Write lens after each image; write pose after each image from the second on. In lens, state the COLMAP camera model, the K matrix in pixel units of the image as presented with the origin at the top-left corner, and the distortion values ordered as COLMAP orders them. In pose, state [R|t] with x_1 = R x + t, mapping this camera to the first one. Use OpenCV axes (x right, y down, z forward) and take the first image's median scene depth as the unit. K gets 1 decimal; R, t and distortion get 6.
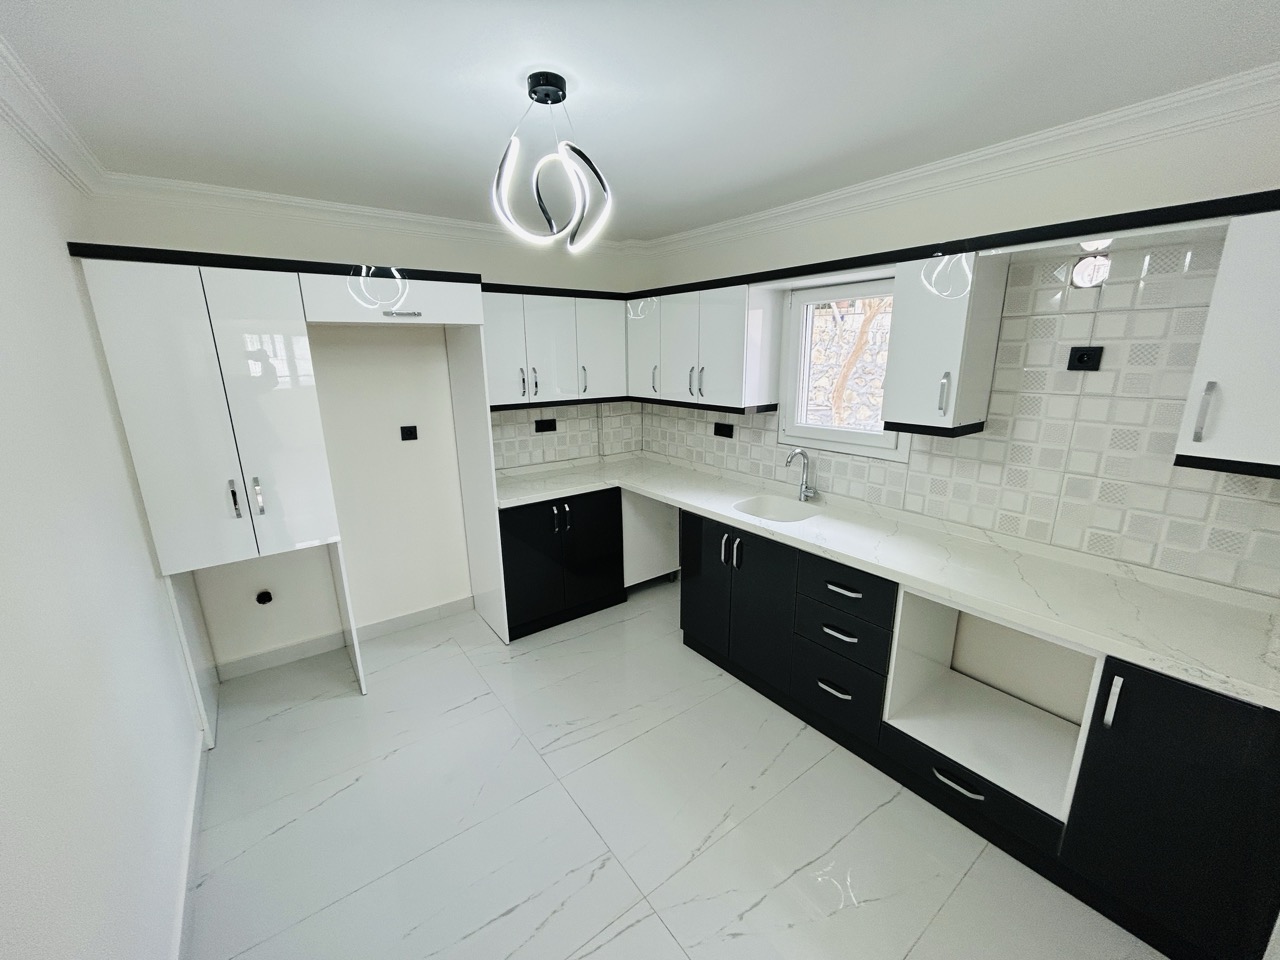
lens RADIAL K [[515.2, 0, 641.8], [0, 515.2, 482.3], [0, 0, 1]] dist [0.001286, -0.000126]
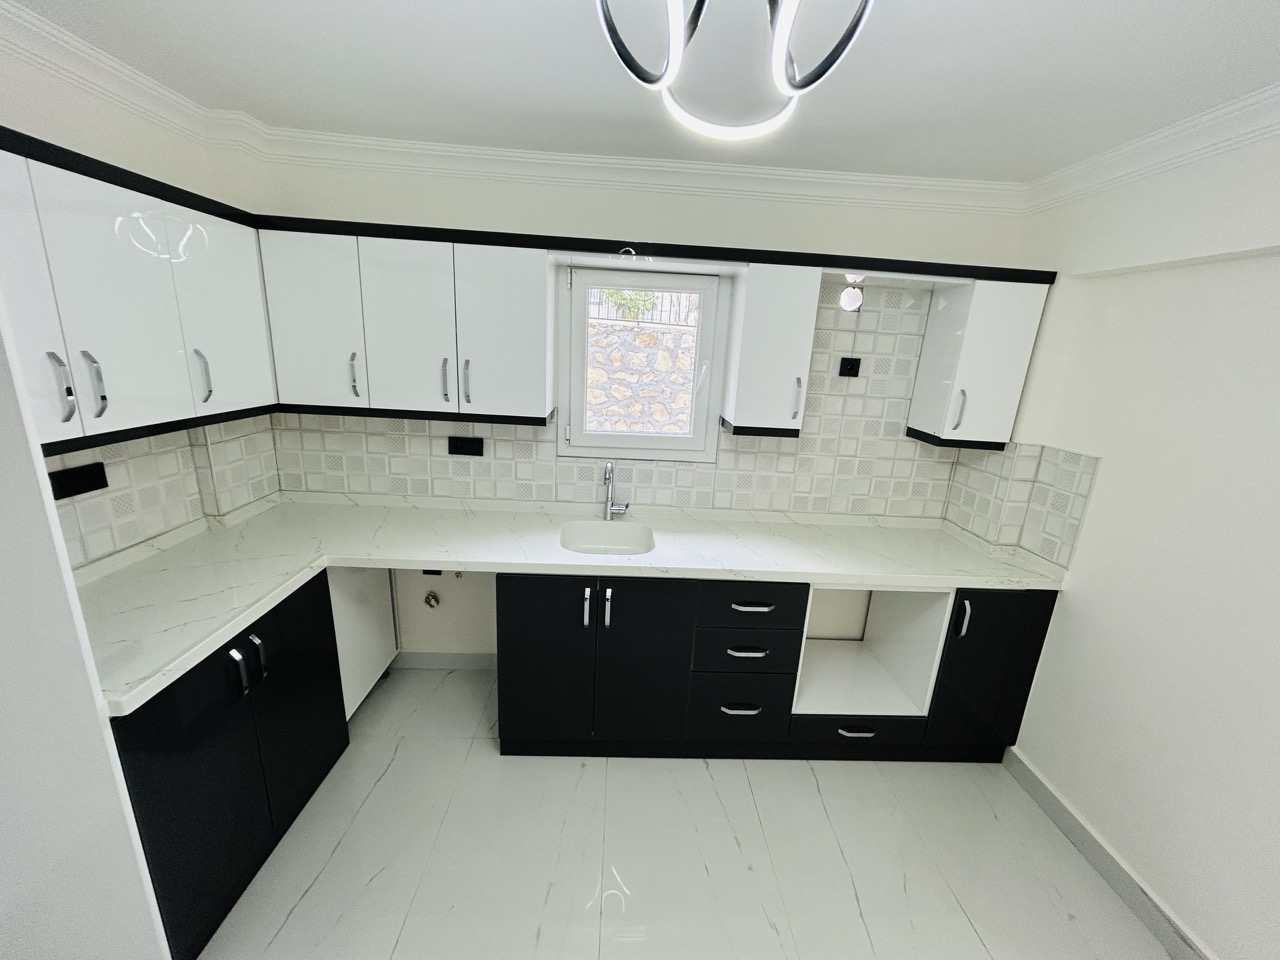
lens RADIAL K [[515.2, 0, 641.0], [0, 515.2, 481.9], [0, 0, 1]] dist [0.001286, -0.000126]
pose [[0.570540, -0.167138, 0.804083, -0.360247], [0.141197, 0.984457, 0.104444, -0.116093], [-0.809041, 0.053944, 0.585271, 0.479155]]
